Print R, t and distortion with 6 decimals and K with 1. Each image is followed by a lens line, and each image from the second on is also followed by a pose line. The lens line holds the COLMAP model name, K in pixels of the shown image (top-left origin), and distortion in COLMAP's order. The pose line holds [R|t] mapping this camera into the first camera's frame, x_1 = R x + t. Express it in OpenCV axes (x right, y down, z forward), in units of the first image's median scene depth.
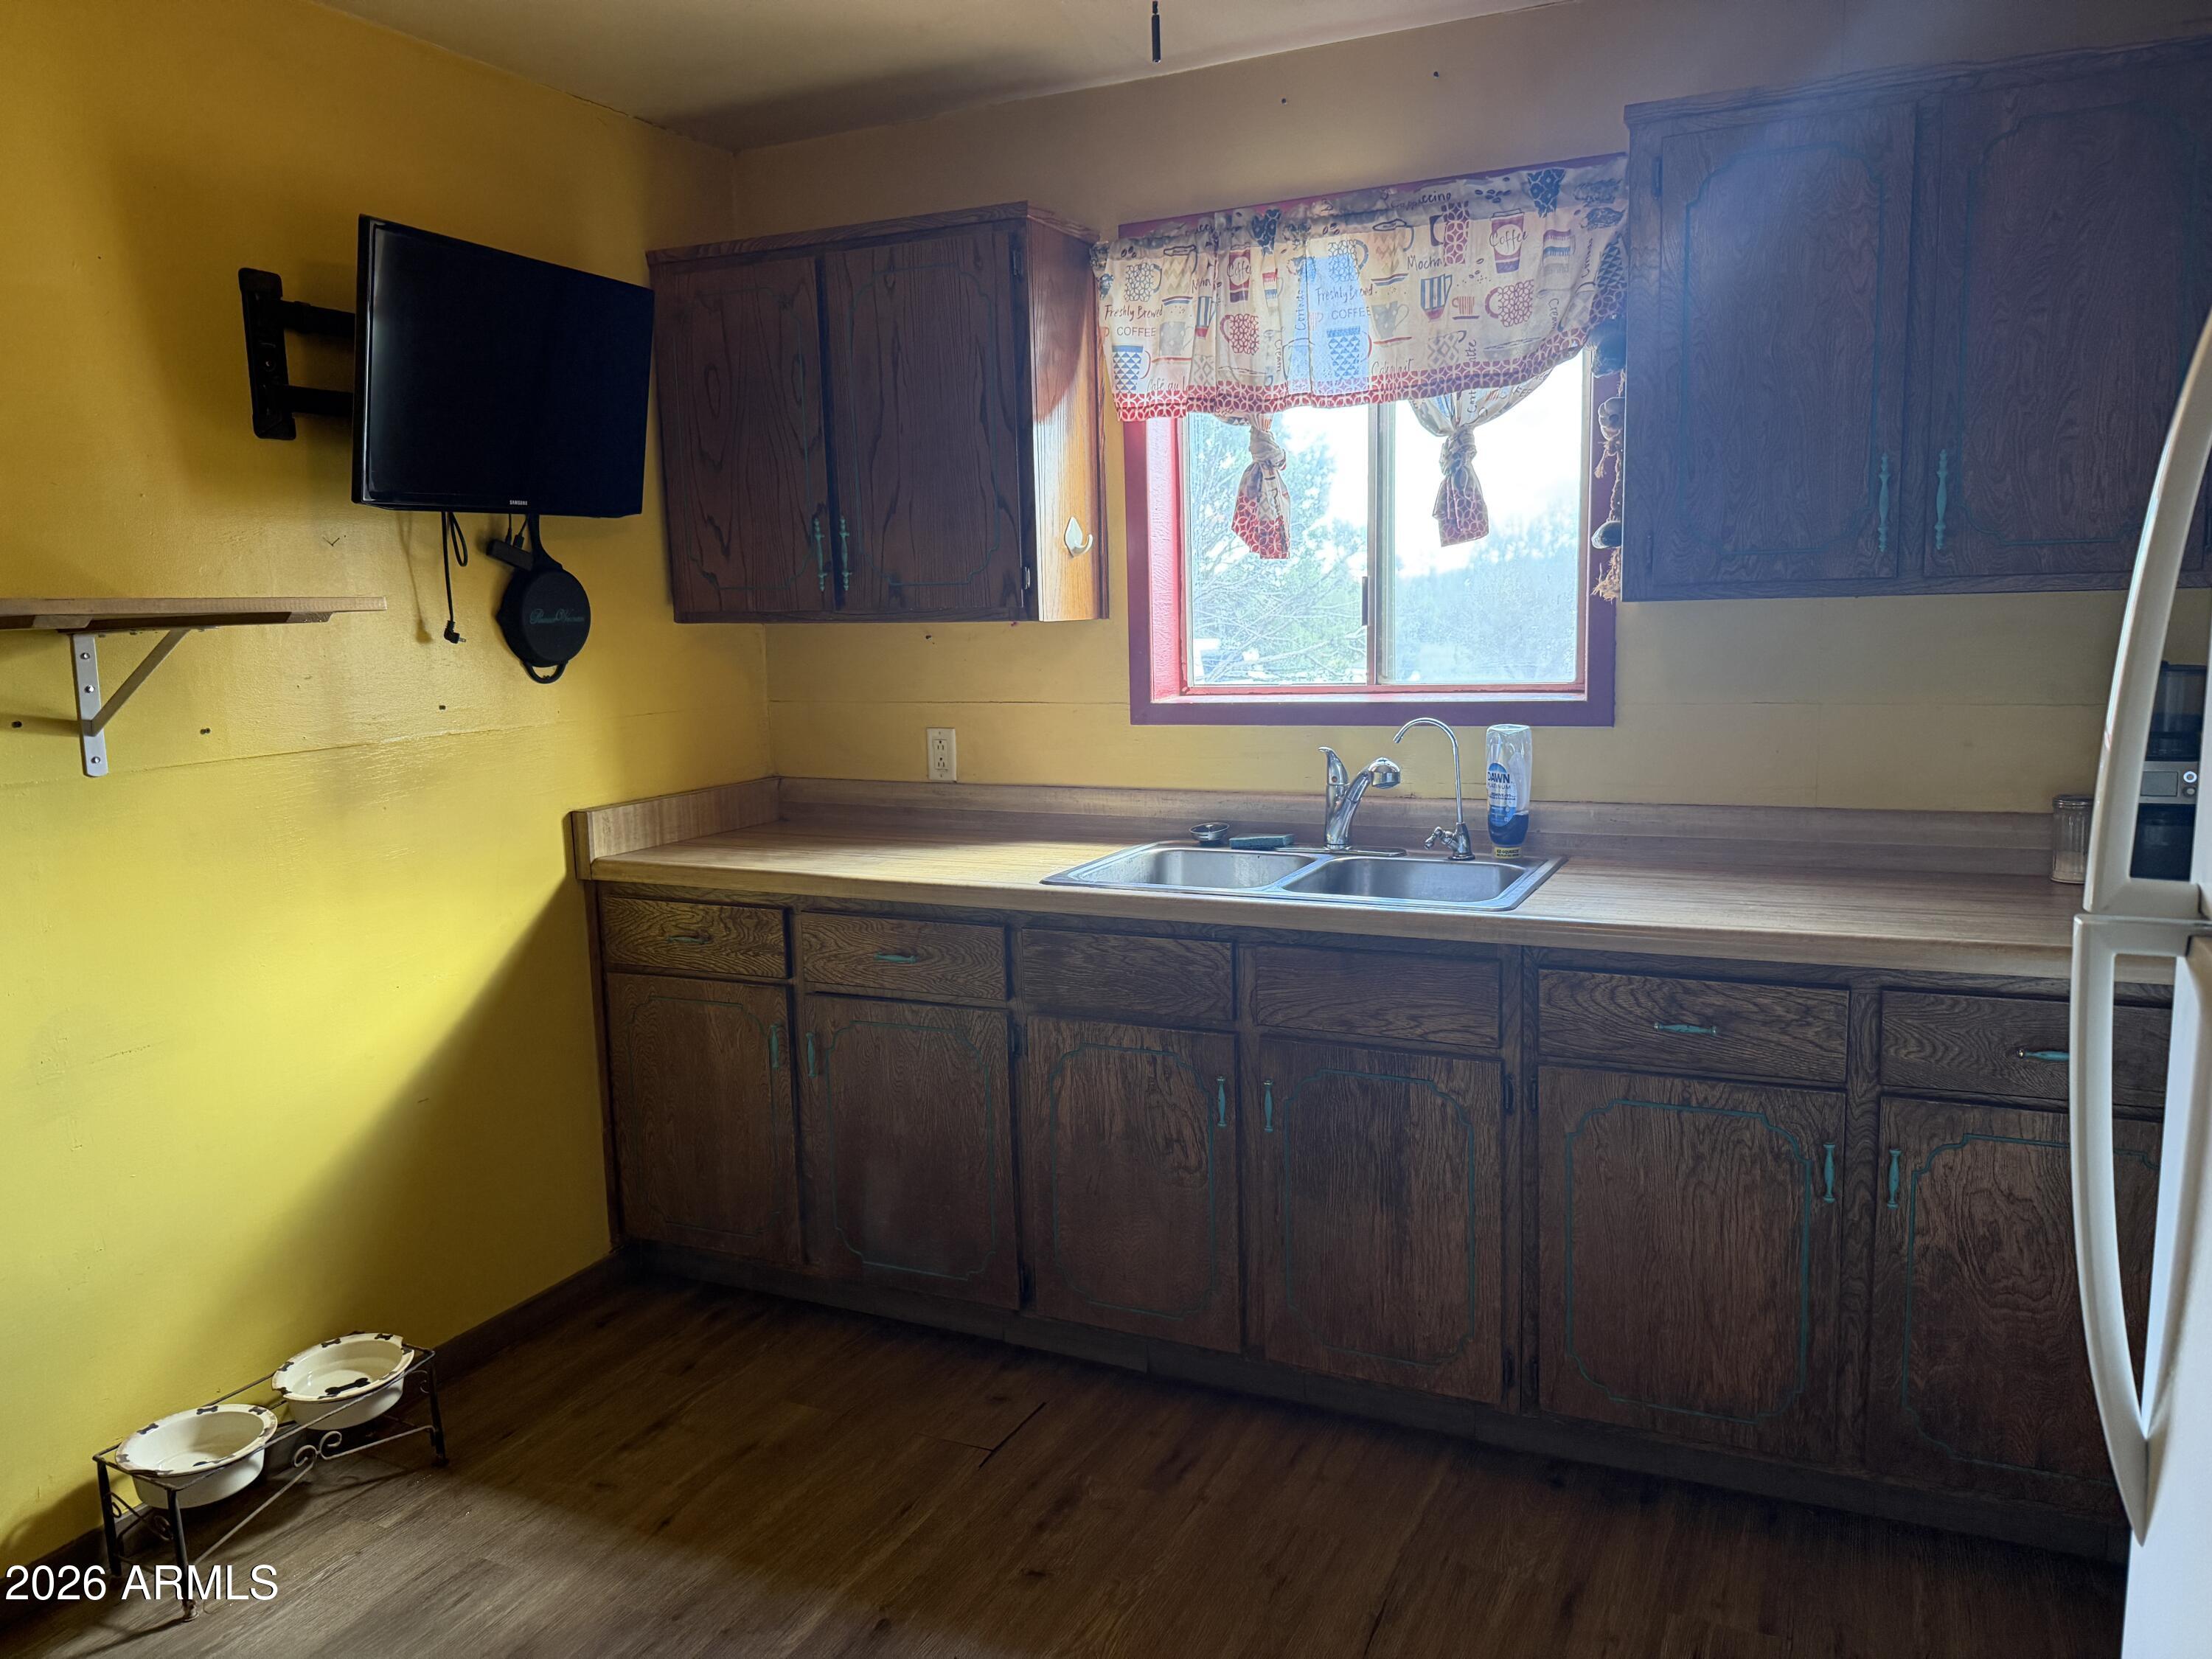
lens RADIAL K [[1547.8, 0, 1110.6], [0, 1547.8, 848.5], [0, 0, 1]] dist [0.109788, -0.195256]
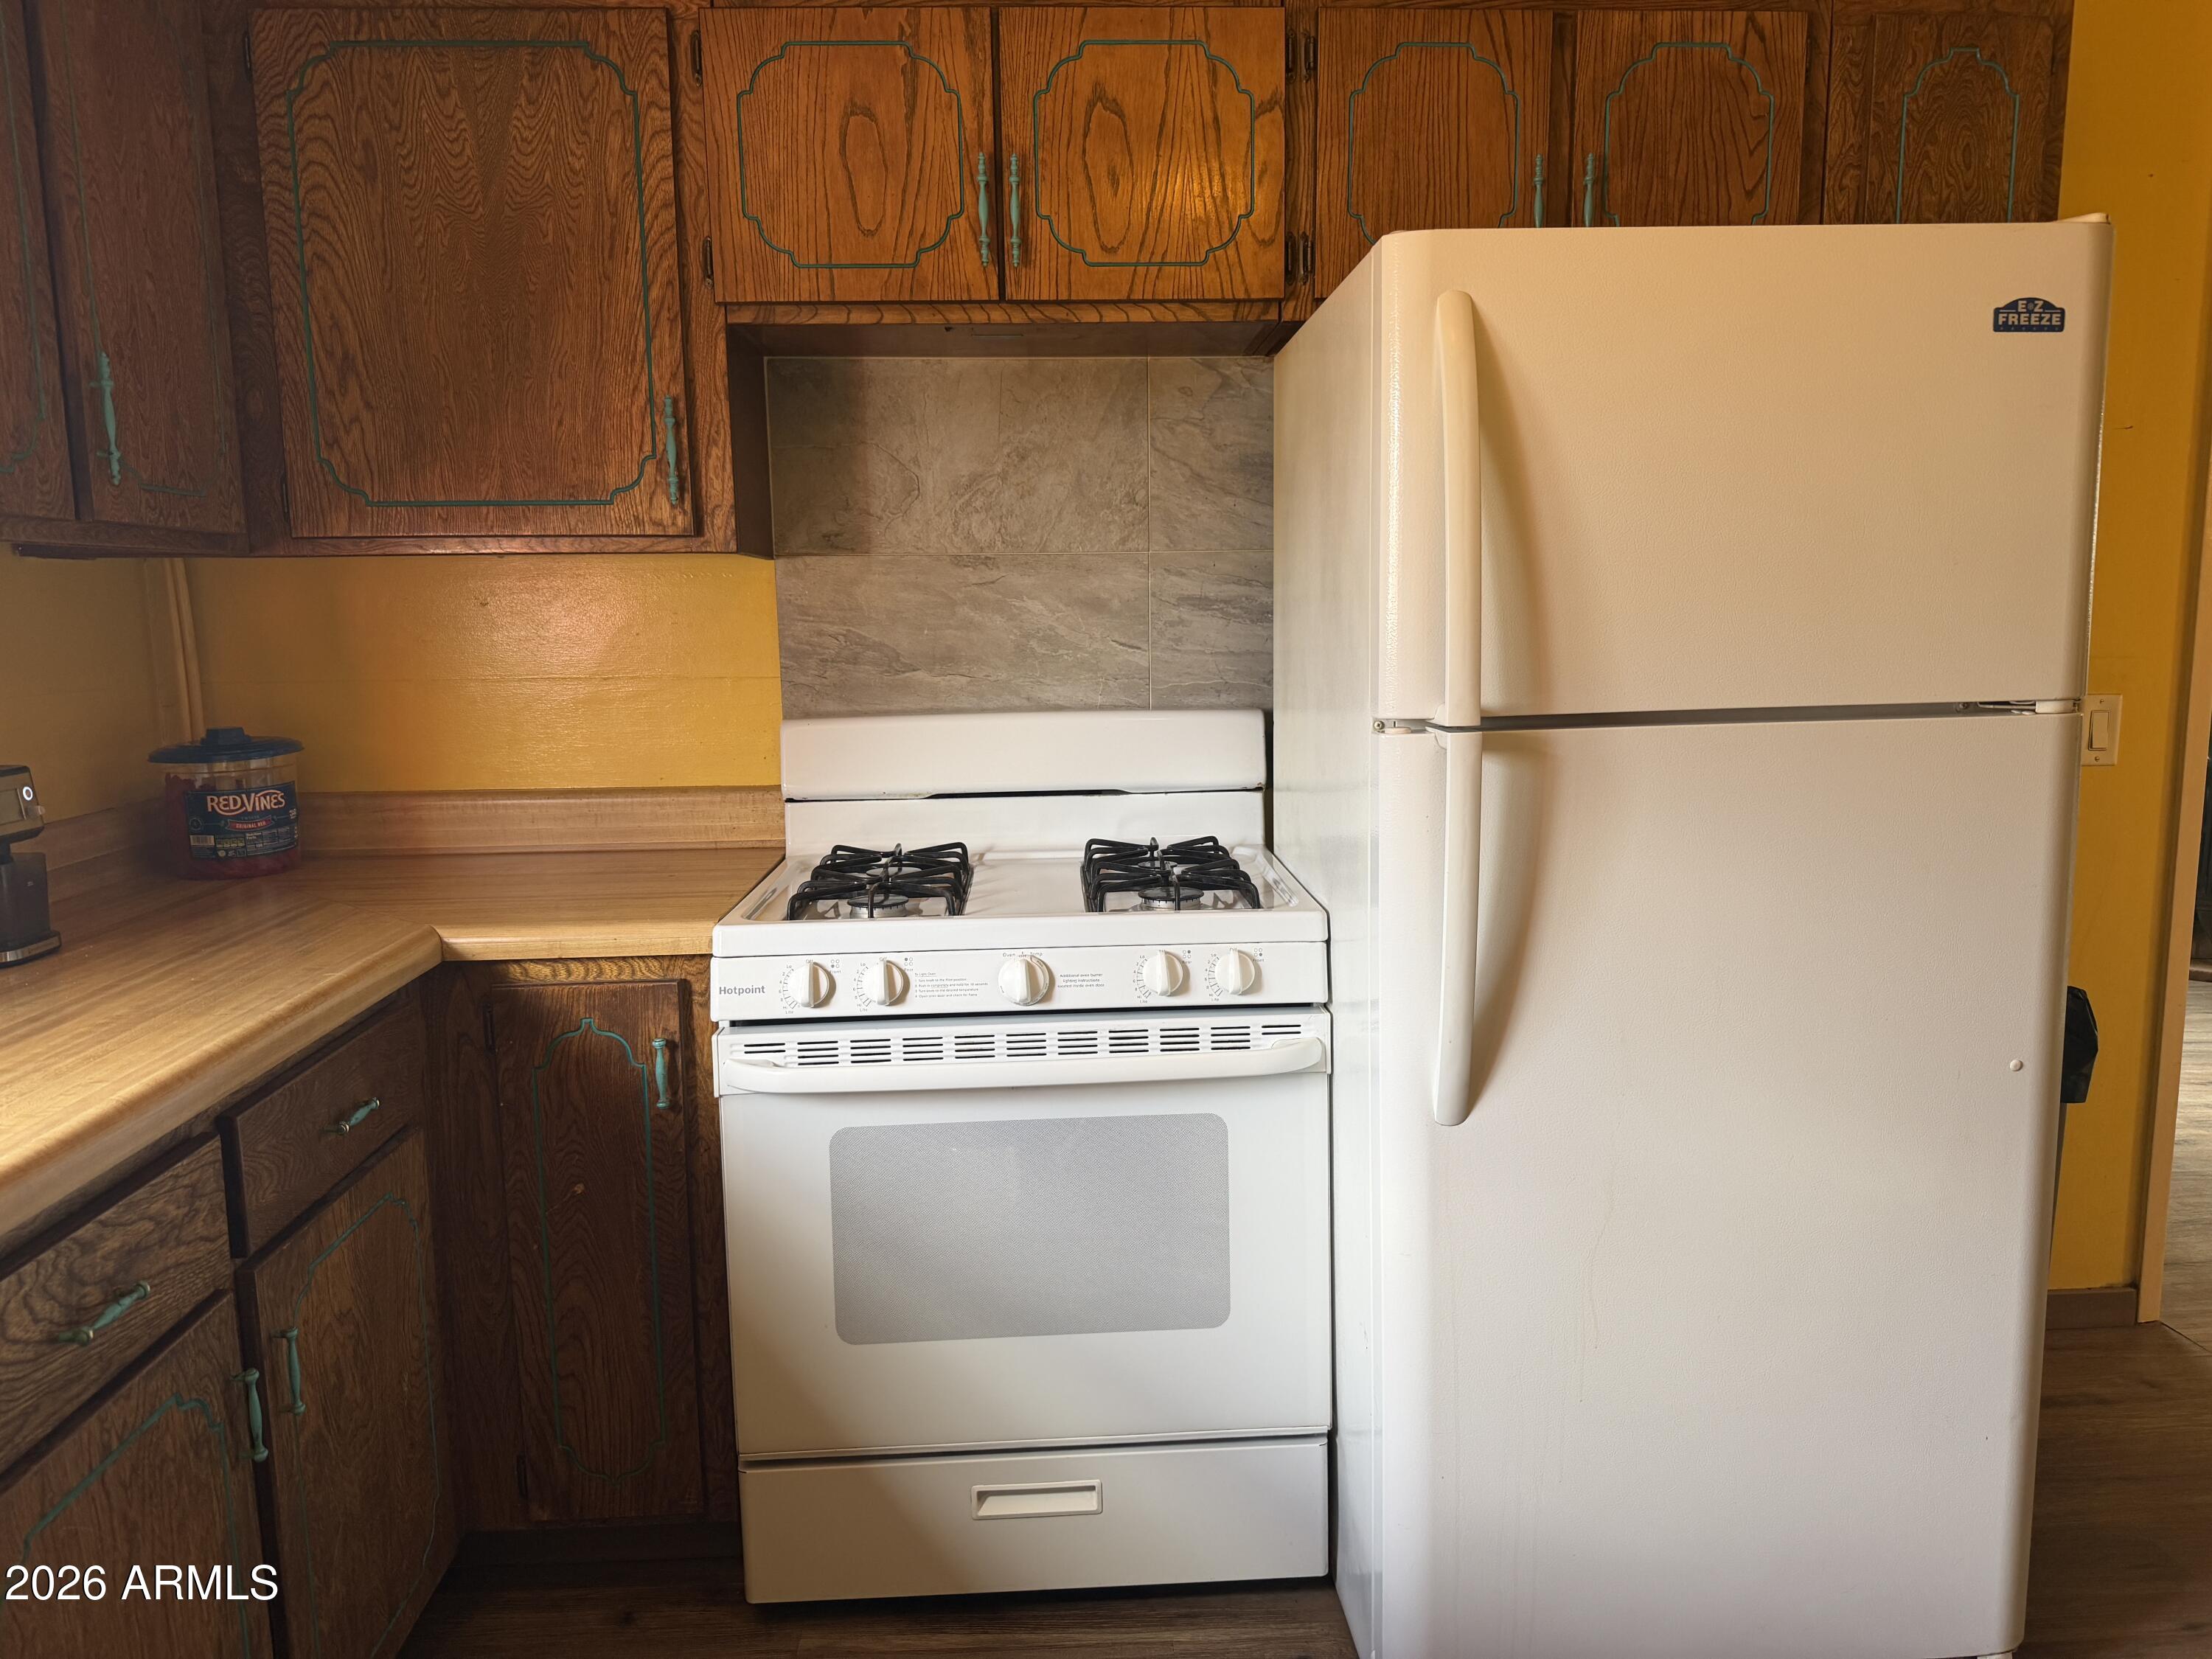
lens RADIAL K [[1549.2, 0, 1138.0], [0, 1549.2, 839.4], [0, 0, 1]] dist [0.078945, -0.132554]
pose [[-0.492331, -0.100997, 0.864529, -0.202293], [0.148664, 0.968893, 0.197850, -0.077209], [-0.857618, 0.225932, -0.462002, 0.754155]]
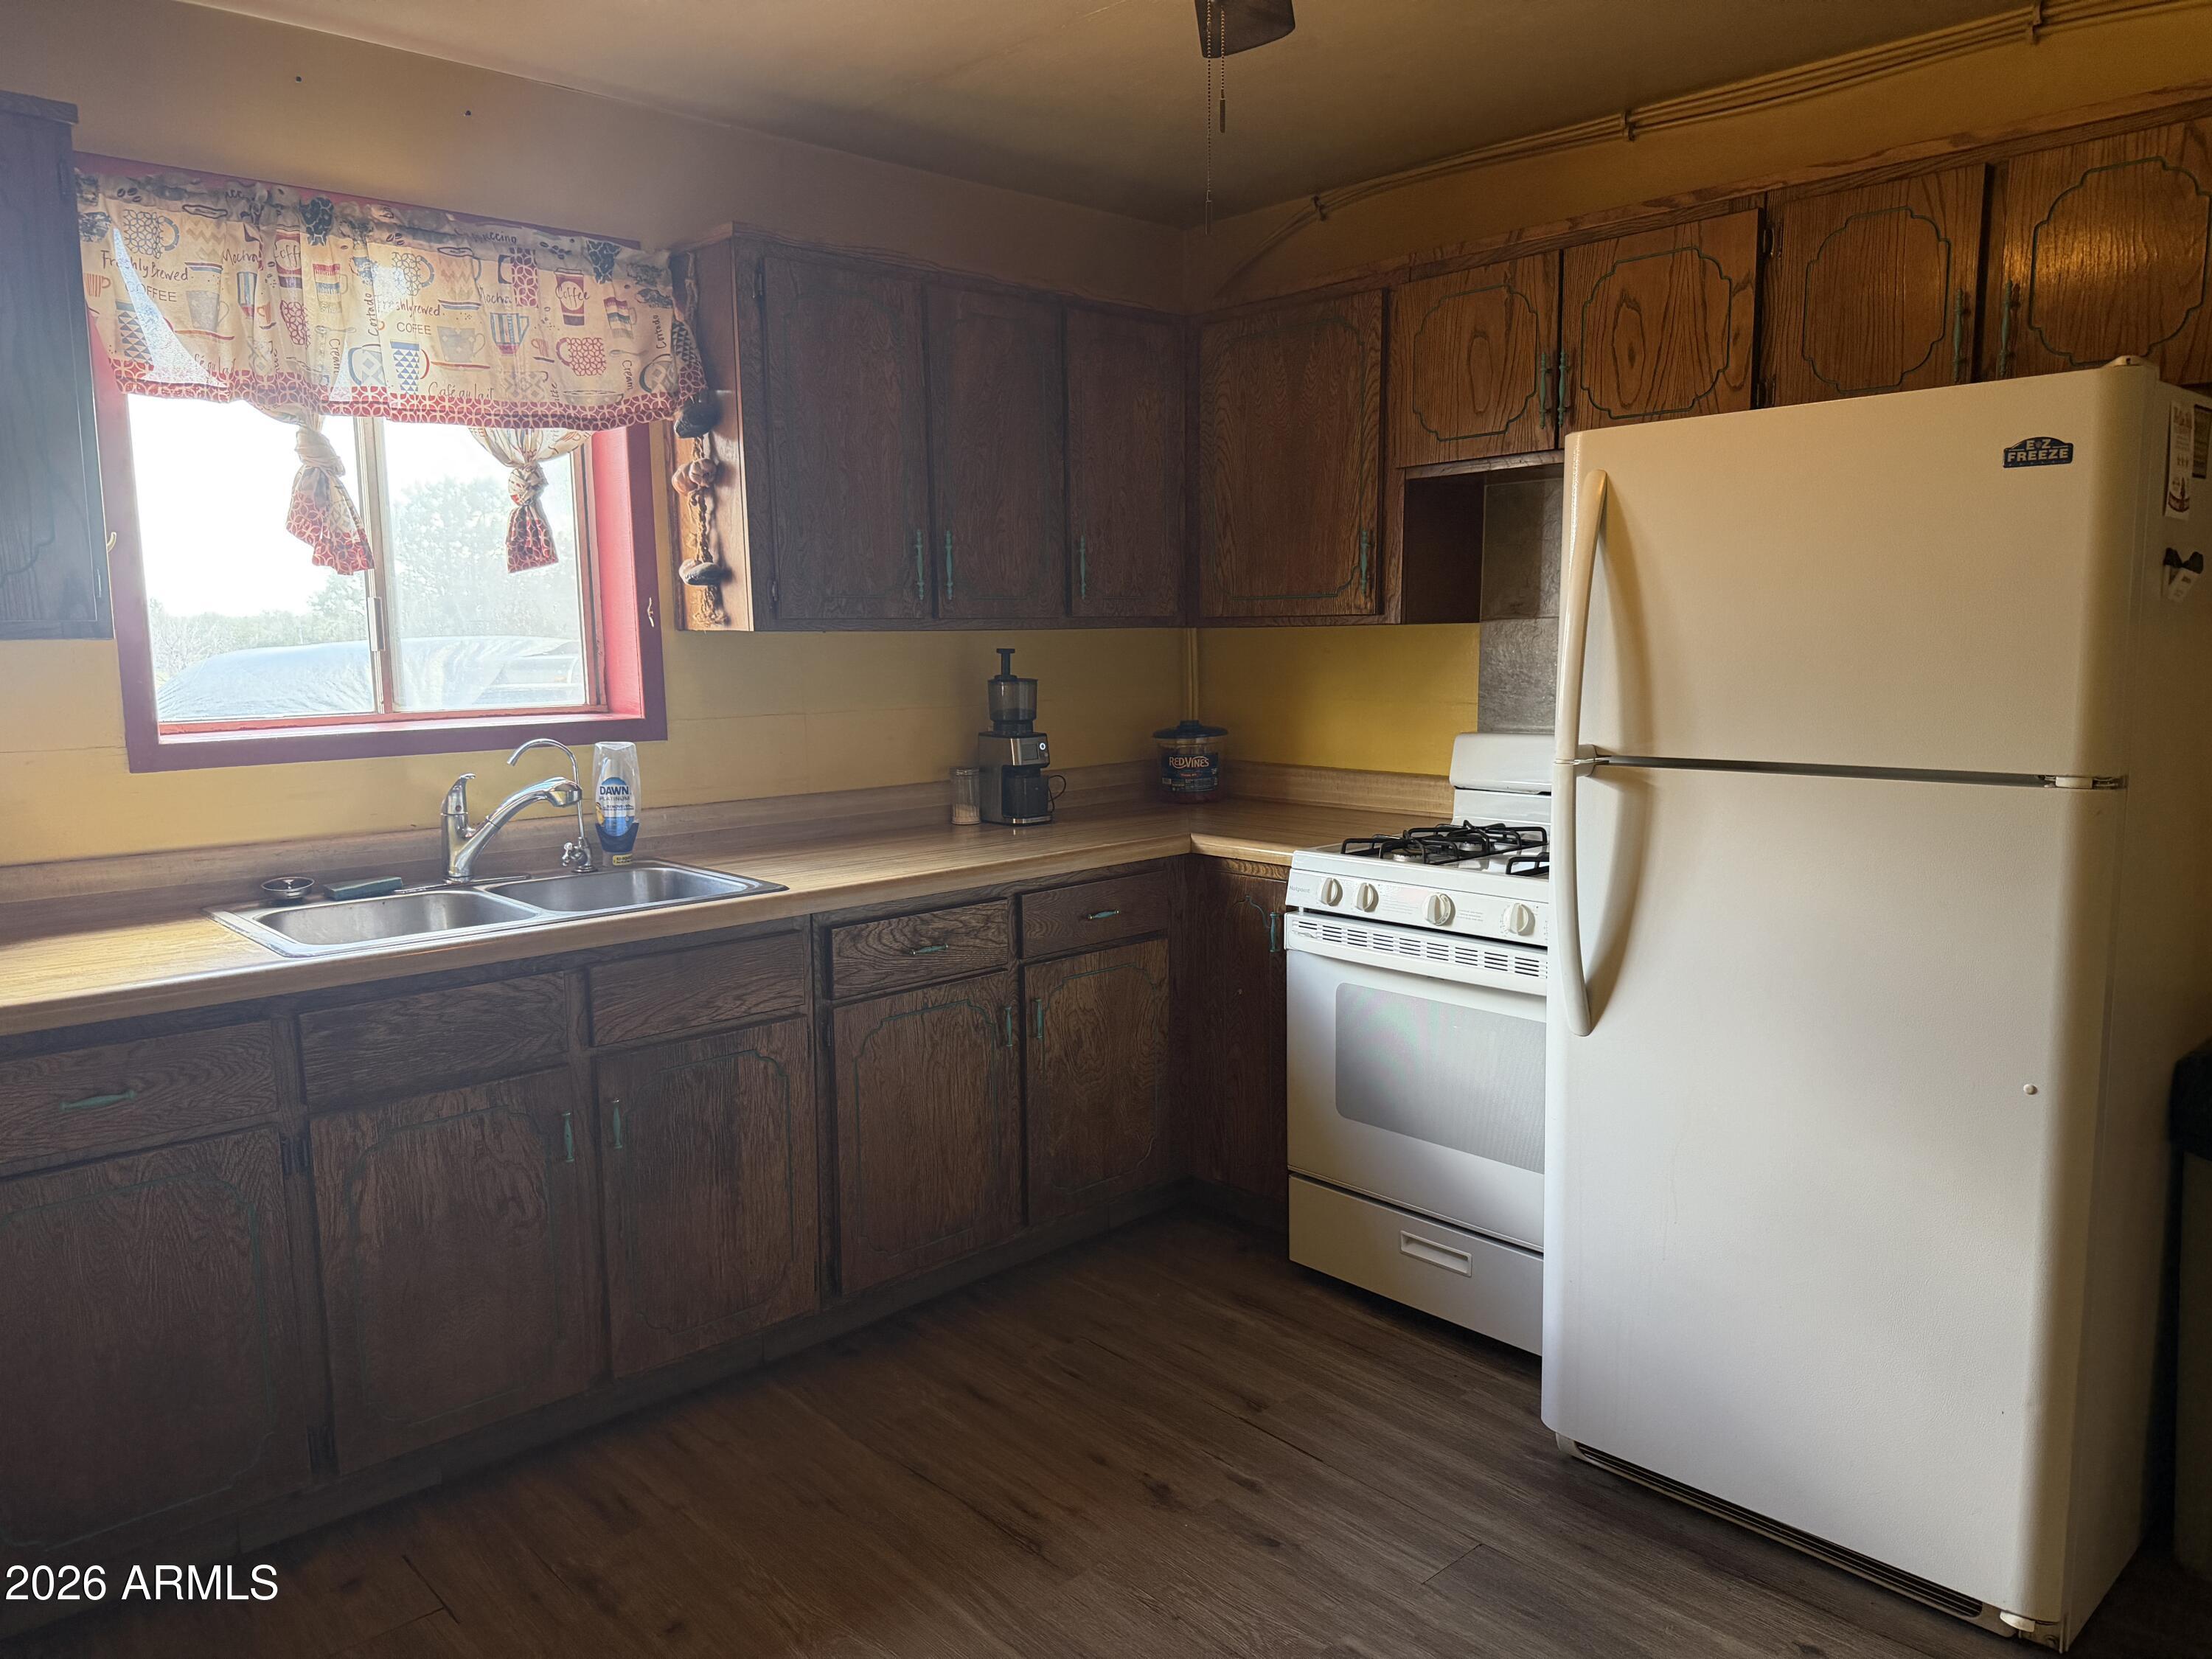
lens RADIAL K [[1581.2, 0, 1103.4], [0, 1581.2, 847.1], [0, 0, 1]] dist [0.065563, -0.096442]
pose [[0.369824, -0.113615, 0.922129, -0.672955], [0.139629, 0.988020, 0.065734, -0.032691], [-0.918550, 0.104445, 0.381257, 0.282034]]
